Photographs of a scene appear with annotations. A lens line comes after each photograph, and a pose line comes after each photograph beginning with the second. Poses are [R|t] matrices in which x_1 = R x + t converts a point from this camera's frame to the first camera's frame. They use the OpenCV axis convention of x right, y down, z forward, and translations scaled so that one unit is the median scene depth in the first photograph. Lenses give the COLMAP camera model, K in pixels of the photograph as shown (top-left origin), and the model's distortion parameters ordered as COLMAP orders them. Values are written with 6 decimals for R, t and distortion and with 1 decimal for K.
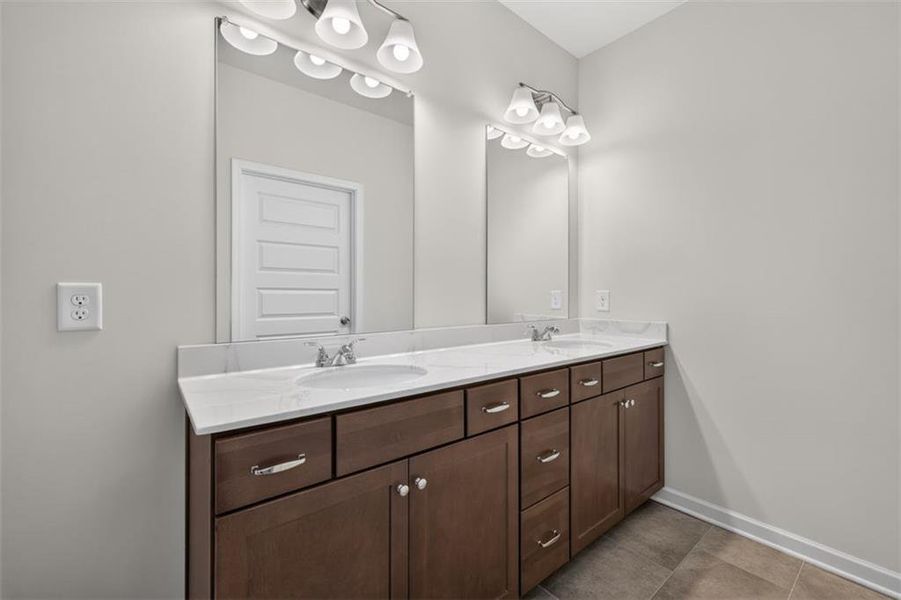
lens RADIAL K [[380.3, 0, 455.1], [0, 380.3, 300.3], [0, 0, 1]] dist [0.009797, -0.001333]
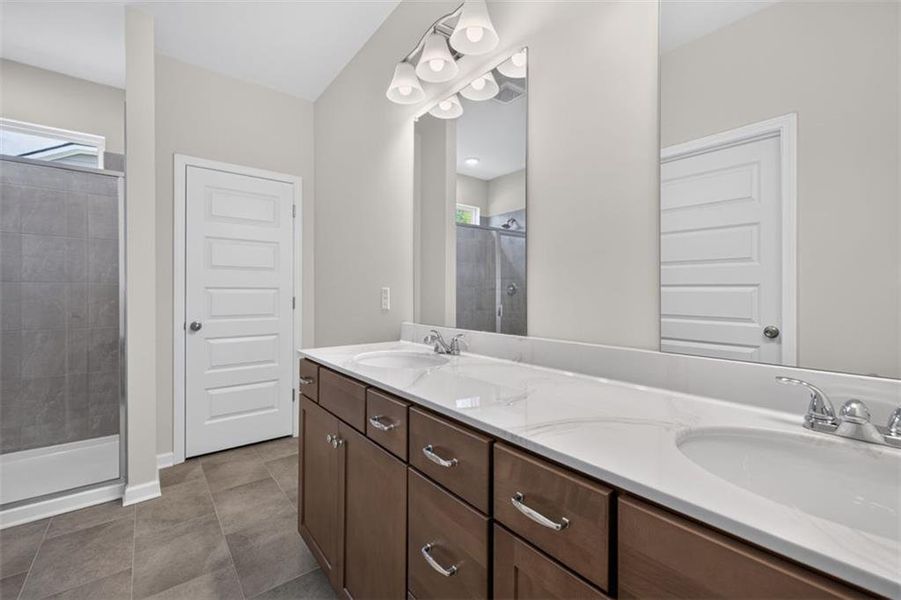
lens RADIAL K [[380.3, 0, 447.5], [0, 380.3, 294.4], [0, 0, 1]] dist [0.009797, -0.001333]
pose [[-0.030126, 0.003530, -0.999540, 0.704954], [-0.012557, 0.999914, 0.003910, -0.013142], [0.999467, 0.012669, -0.030079, 0.846808]]
